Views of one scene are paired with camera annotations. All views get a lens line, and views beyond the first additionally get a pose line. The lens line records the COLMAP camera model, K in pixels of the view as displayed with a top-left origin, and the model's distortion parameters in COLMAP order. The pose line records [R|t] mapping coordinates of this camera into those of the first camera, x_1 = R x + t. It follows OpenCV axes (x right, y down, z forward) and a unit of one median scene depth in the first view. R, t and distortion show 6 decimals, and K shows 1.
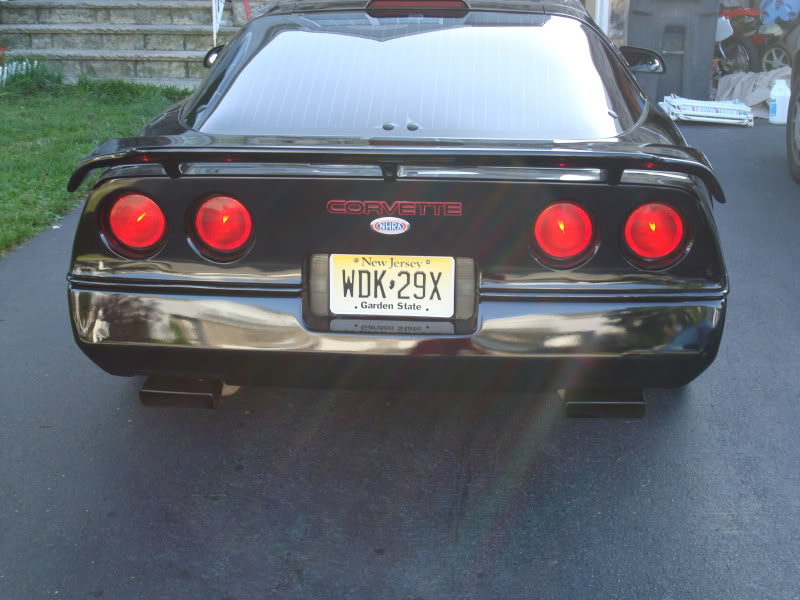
lens RADIAL K [[1213.0, 0, 400.0], [0, 1213.0, 300.0], [0, 0, 1]] dist [0.143105, 0.010039]
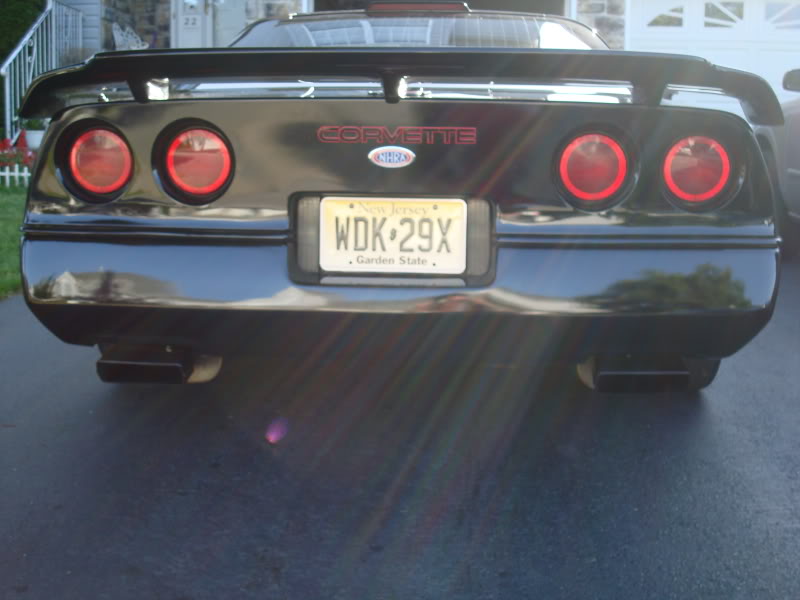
lens RADIAL K [[948.9, 0, 400.0], [0, 948.9, 300.0], [0, 0, 1]] dist [-0.016978, -0.037475]
pose [[0.999905, 0.005400, 0.012673, -0.010010], [-0.003536, 0.989752, -0.142754, 0.129296], [-0.013314, 0.142696, 0.989677, 0.343796]]
